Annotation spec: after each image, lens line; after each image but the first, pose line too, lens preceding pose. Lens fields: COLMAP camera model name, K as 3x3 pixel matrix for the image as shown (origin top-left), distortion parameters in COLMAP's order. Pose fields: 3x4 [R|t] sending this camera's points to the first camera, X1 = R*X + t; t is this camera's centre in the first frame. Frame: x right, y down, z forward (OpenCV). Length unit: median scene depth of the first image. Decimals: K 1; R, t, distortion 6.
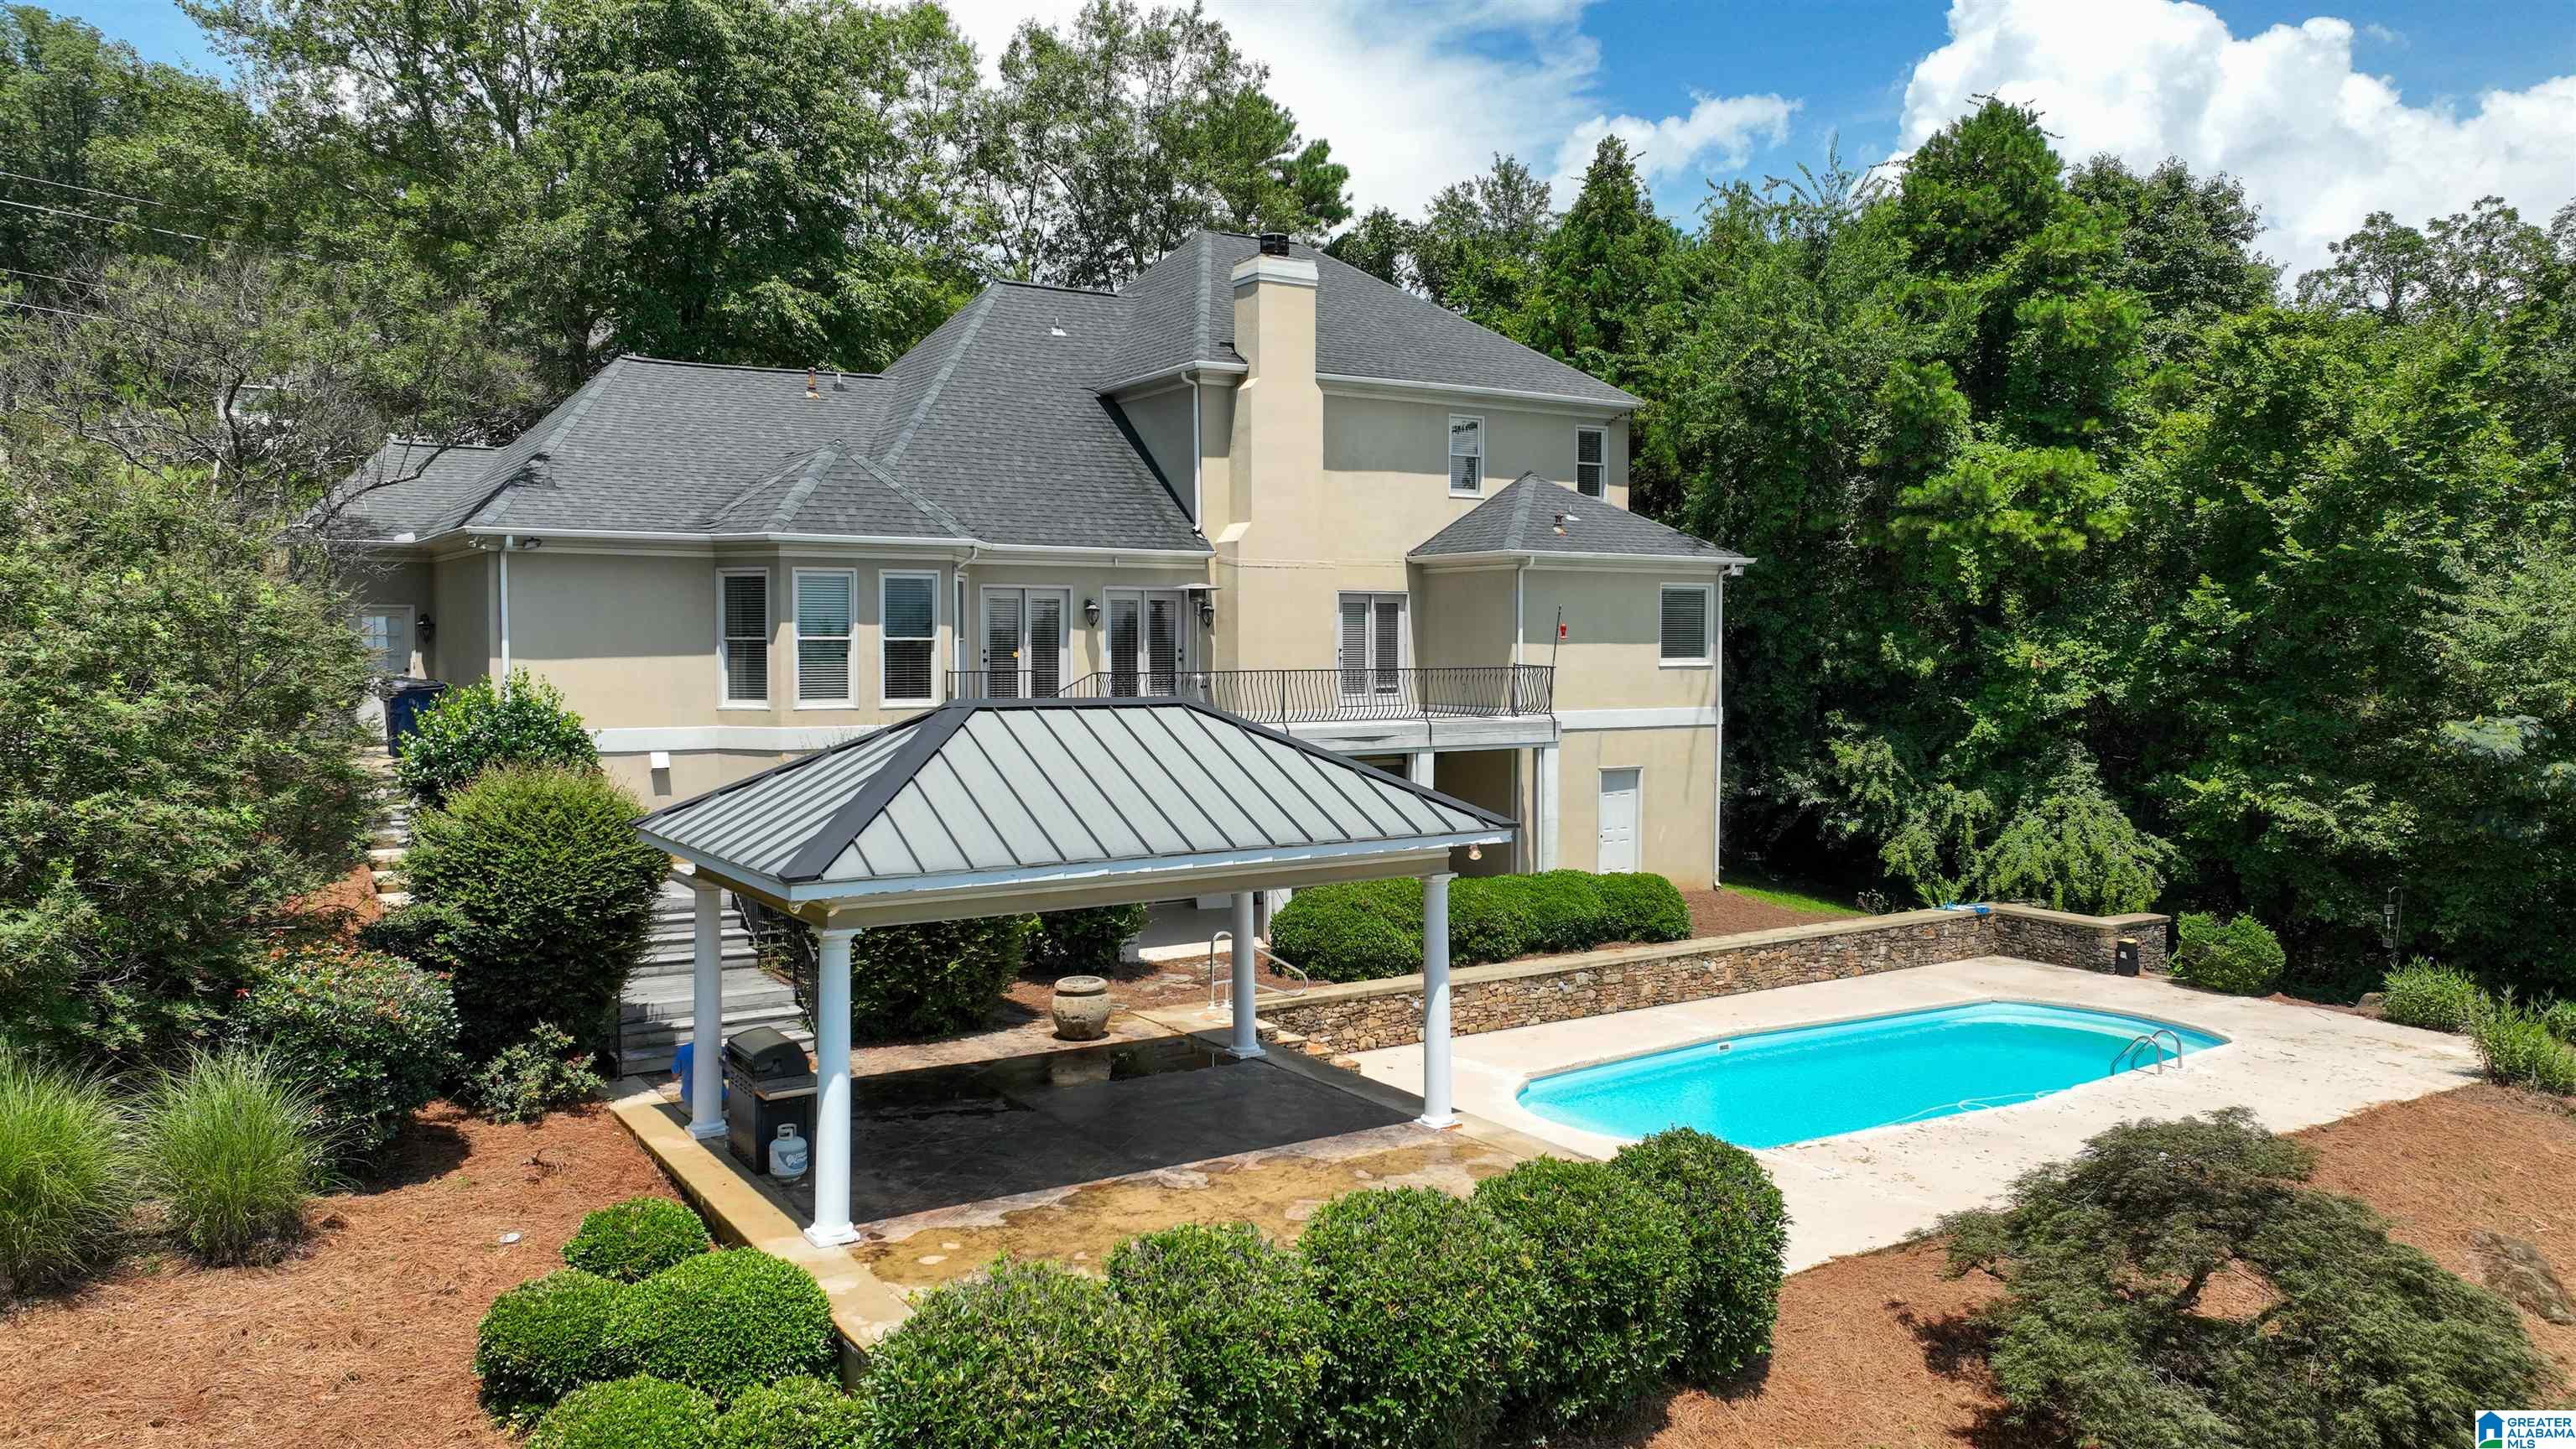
lens RADIAL K [[1810.6, 0, 1302.7], [0, 1810.6, 719.1], [0, 0, 1]] dist [0.002567, 0.001637]
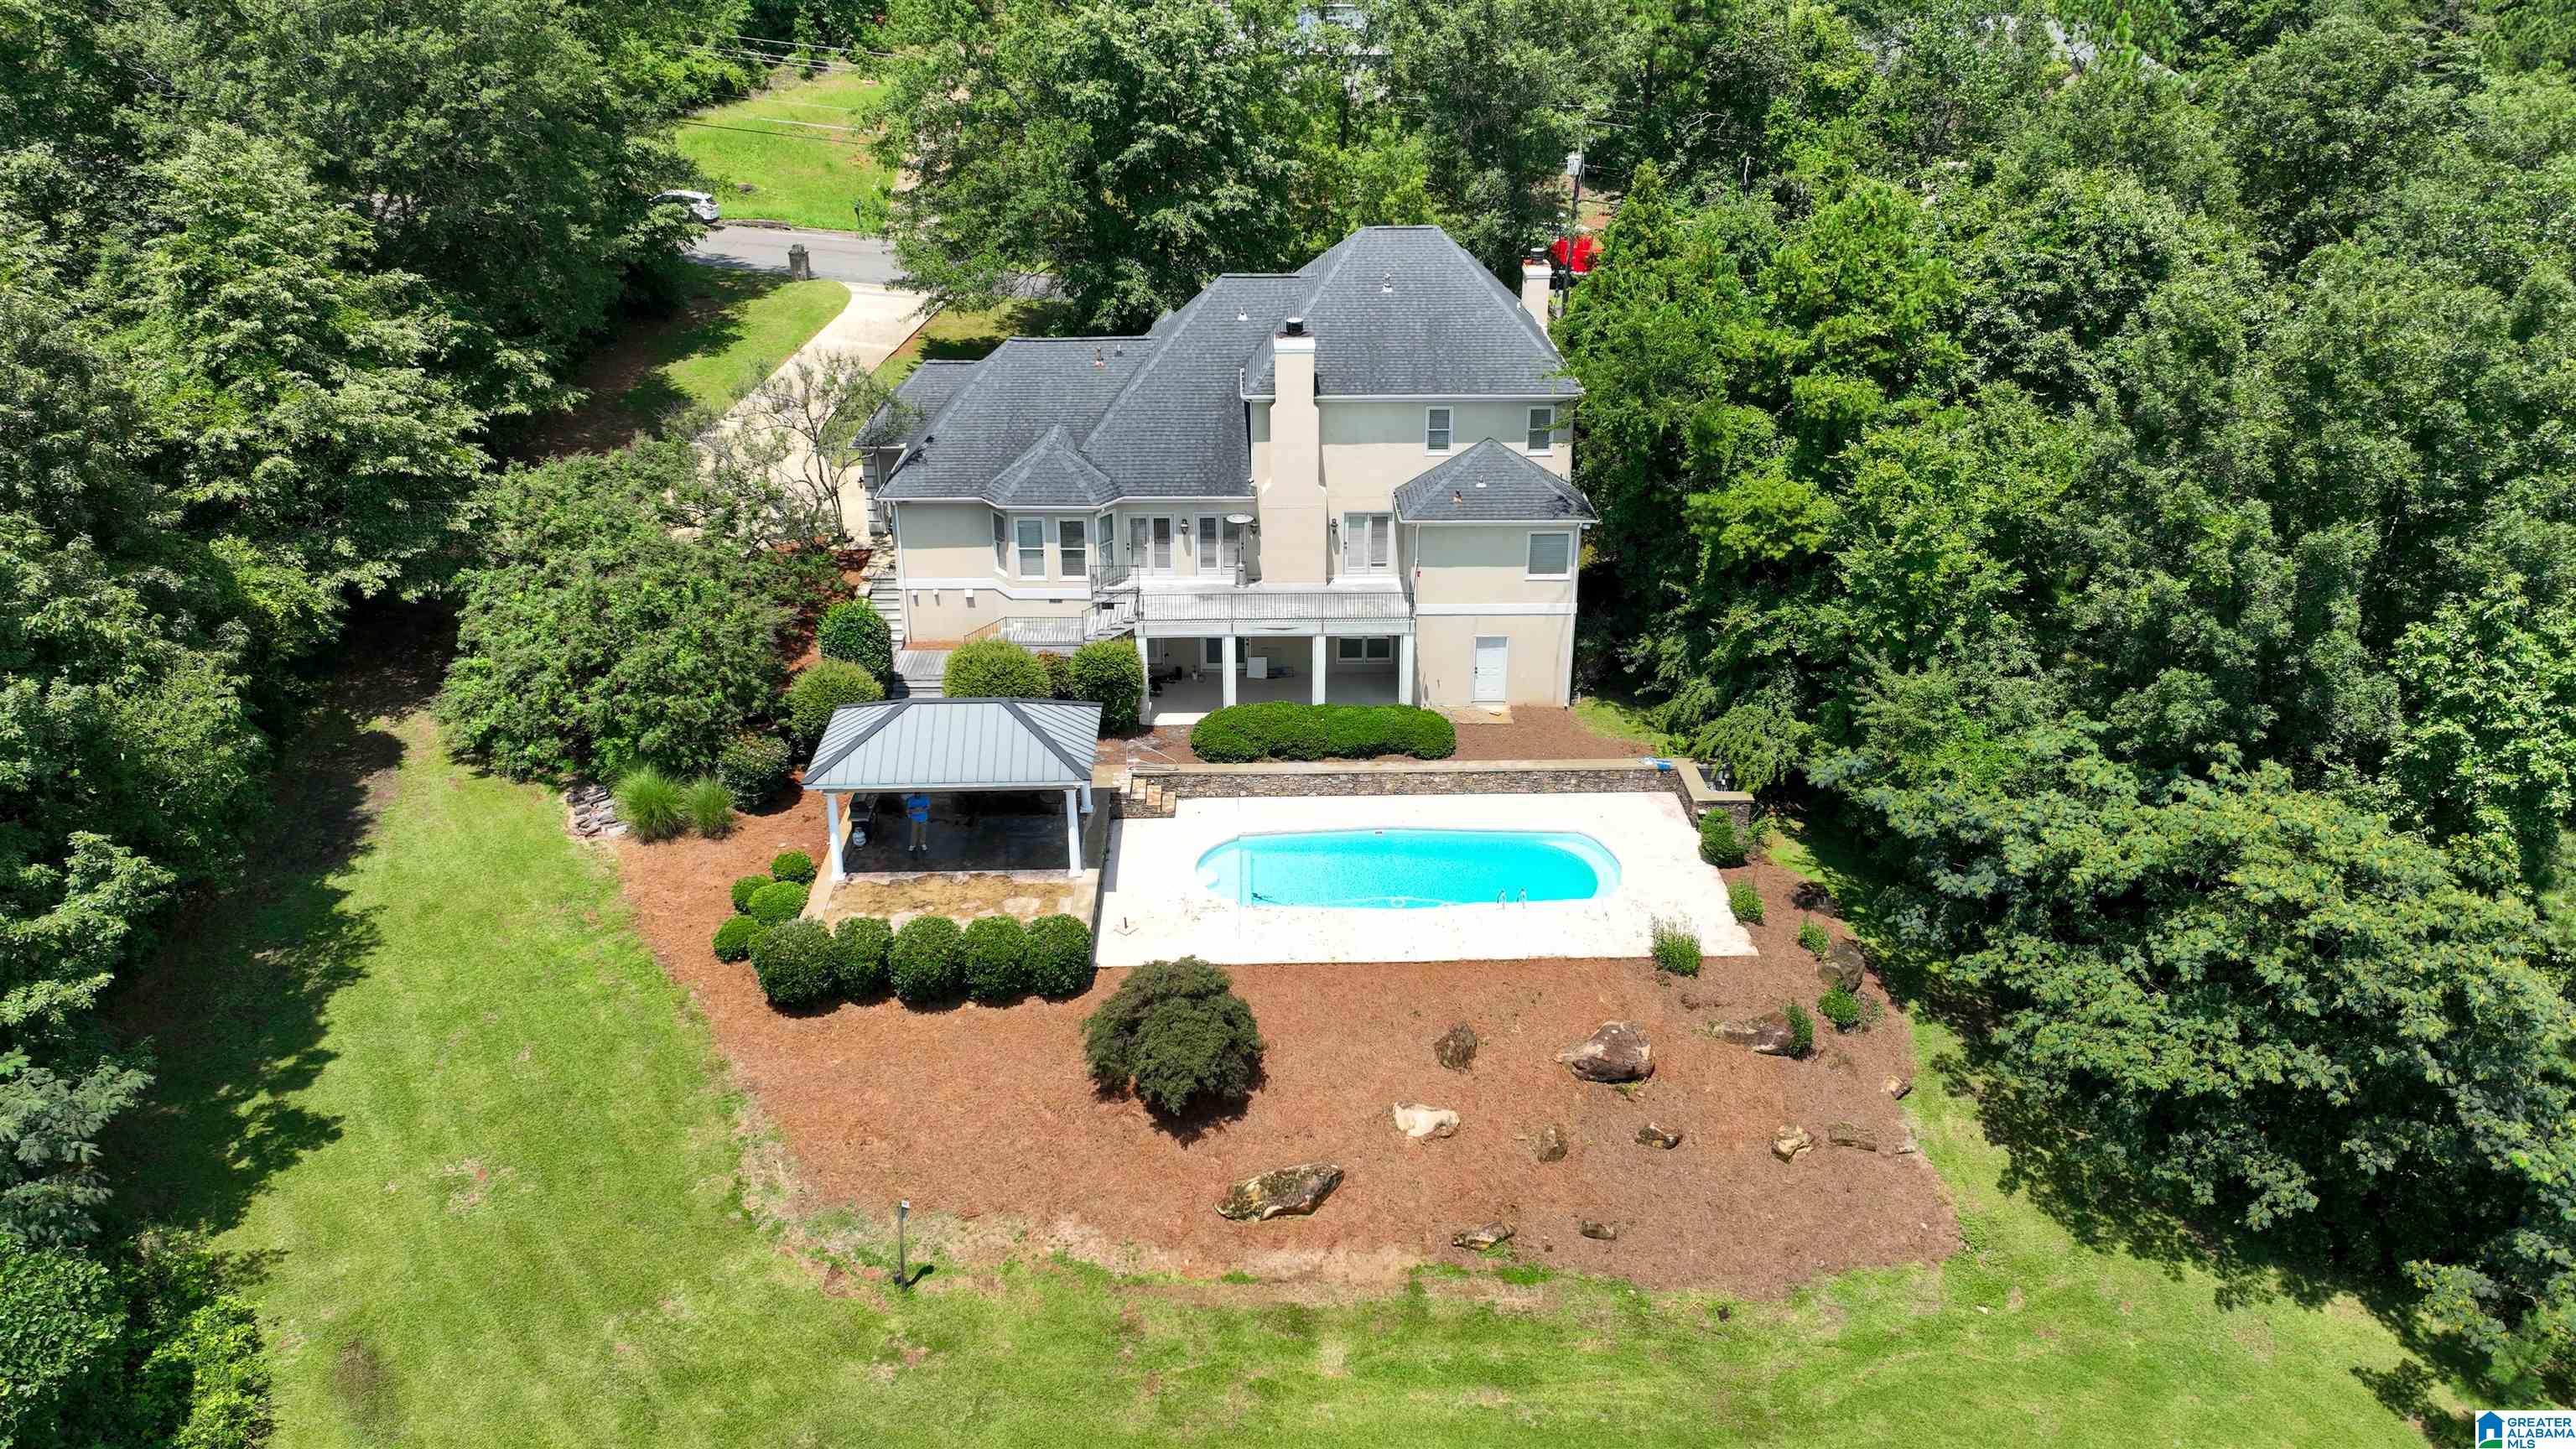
lens RADIAL K [[1810.6, 0, 1302.7], [0, 1810.6, 719.1], [0, 0, 1]] dist [0.002567, 0.001637]
pose [[0.855943, 0.221047, -0.467439, 0.861799], [-0.030651, 0.924117, 0.380878, -0.559620], [0.516160, -0.311683, 0.797767, -0.482671]]
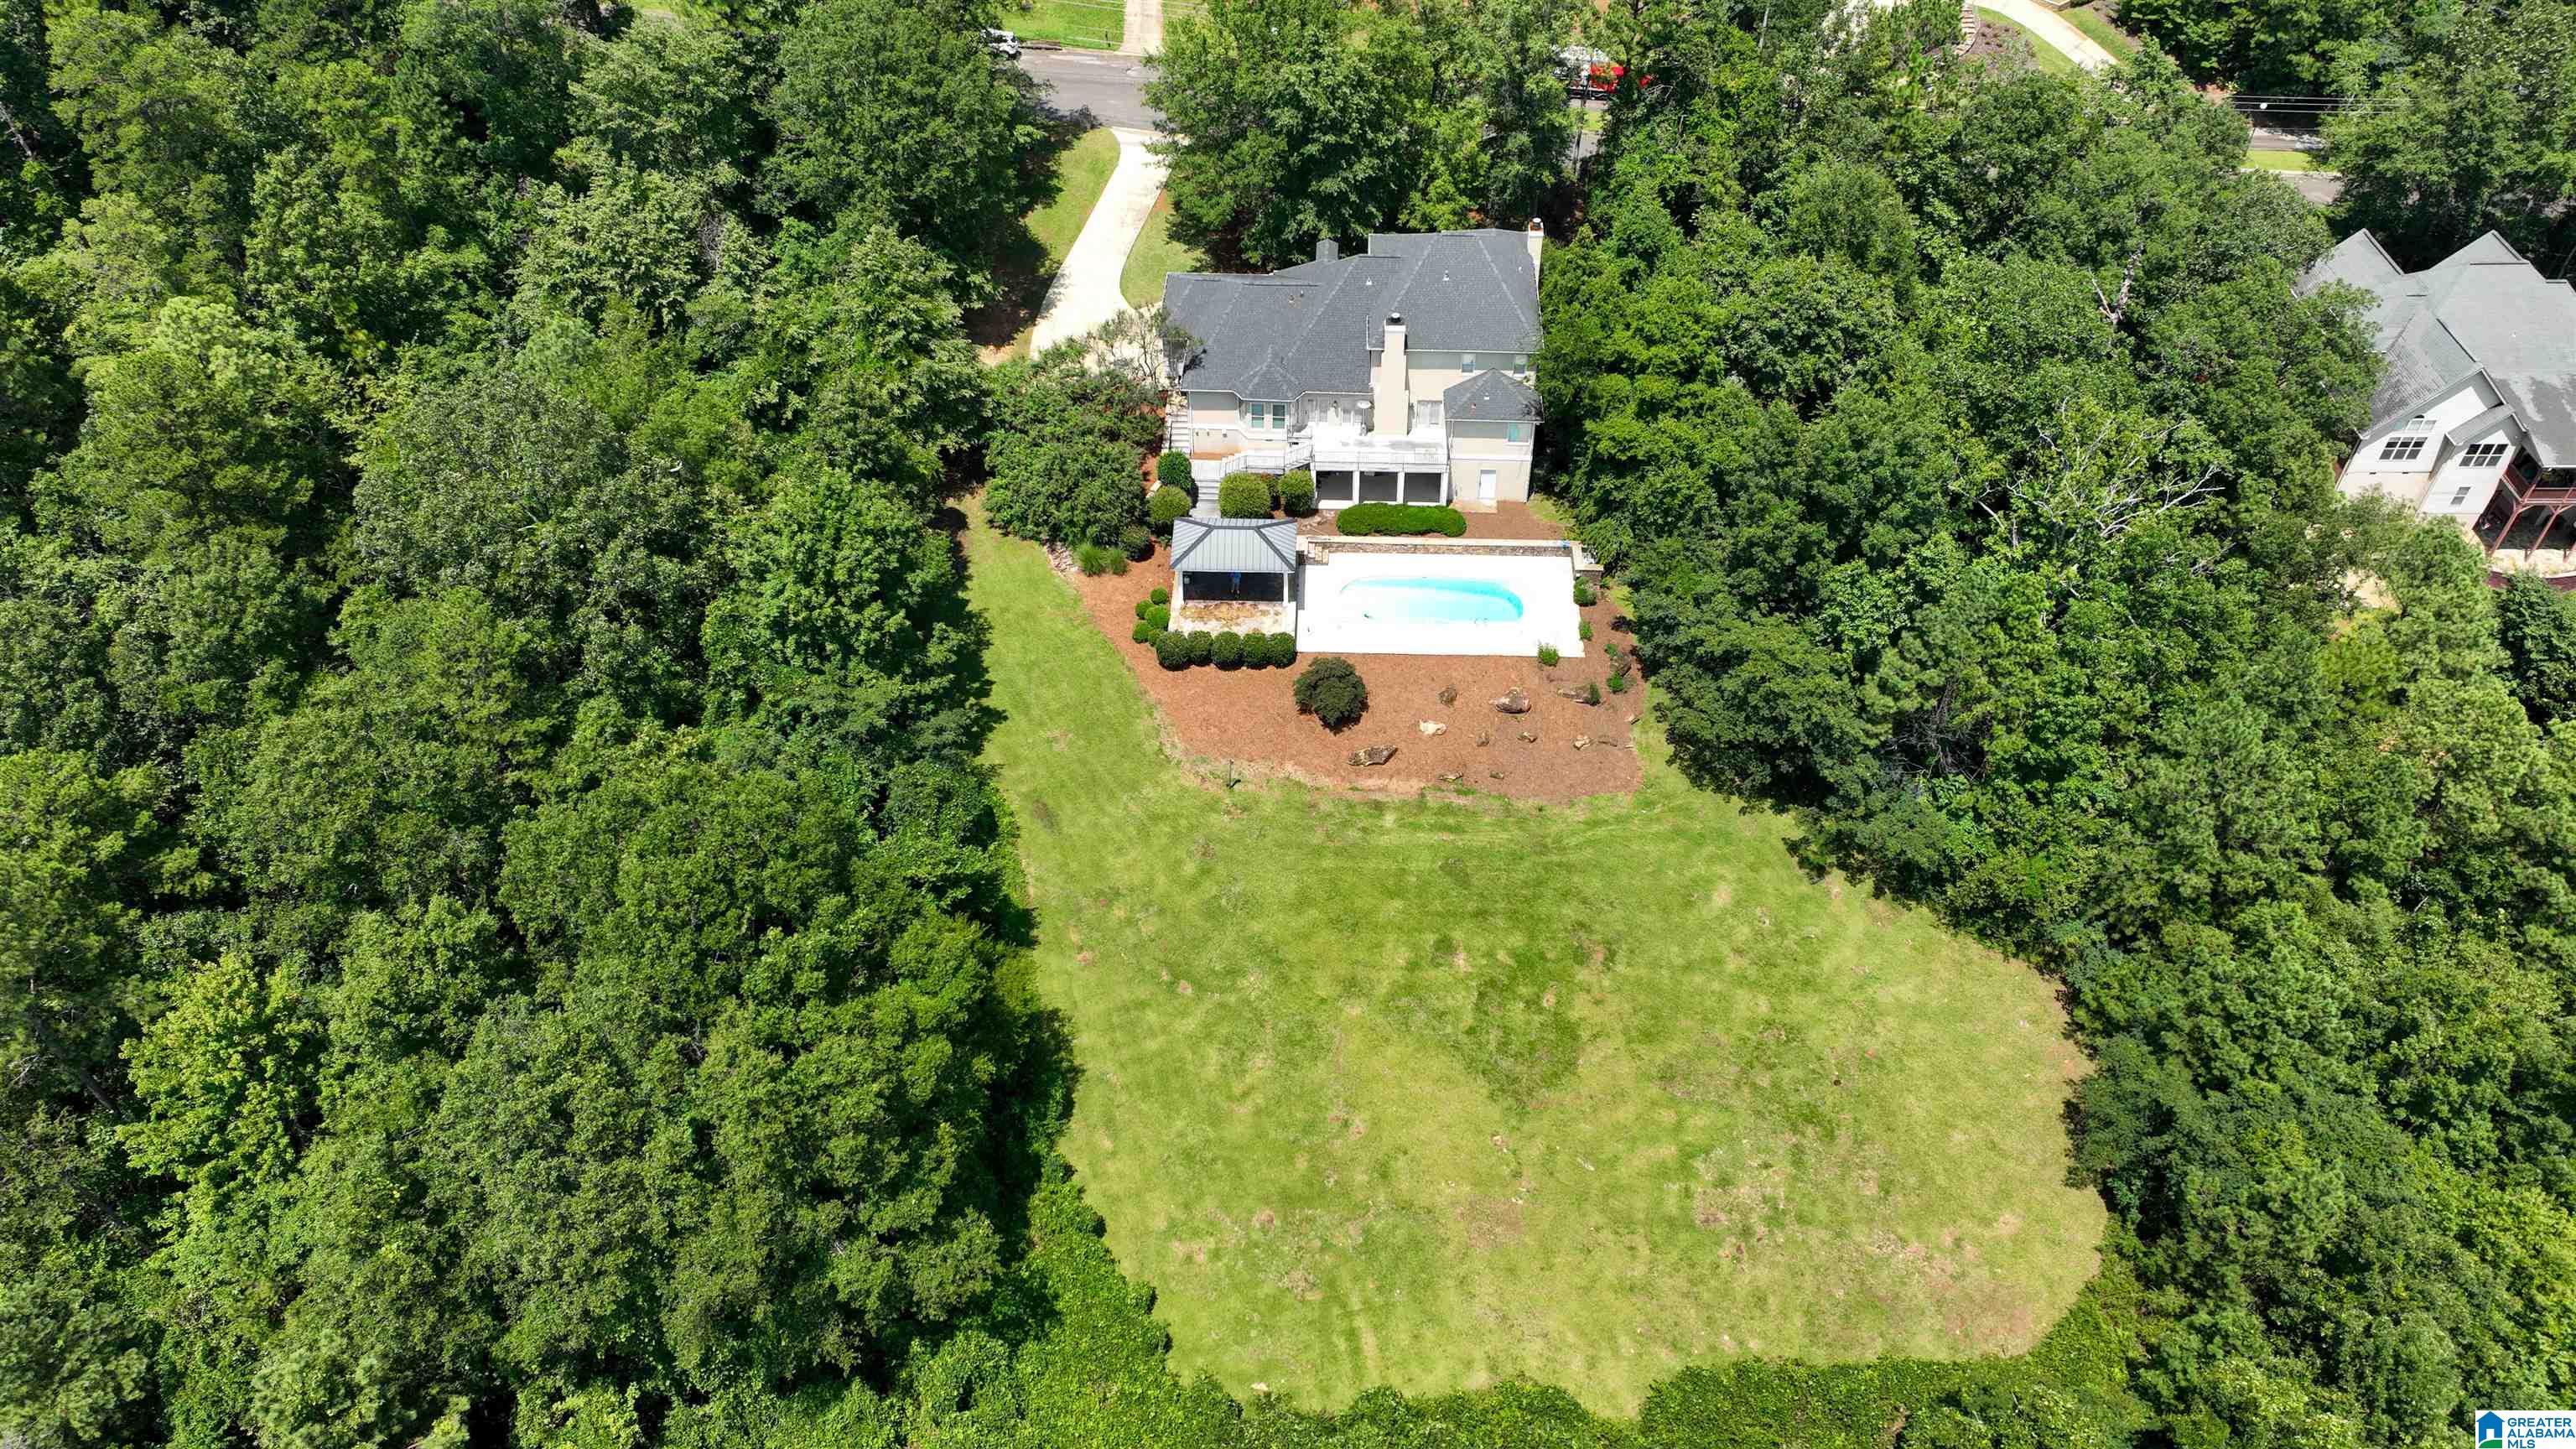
lens RADIAL K [[1810.6, 0, 1302.7], [0, 1810.6, 719.1], [0, 0, 1]] dist [0.002567, 0.001637]
pose [[0.822734, 0.400048, -0.403820, 1.483513], [-0.032582, 0.742439, 0.669121, -1.930261], [0.567492, -0.537352, 0.623864, -1.595205]]
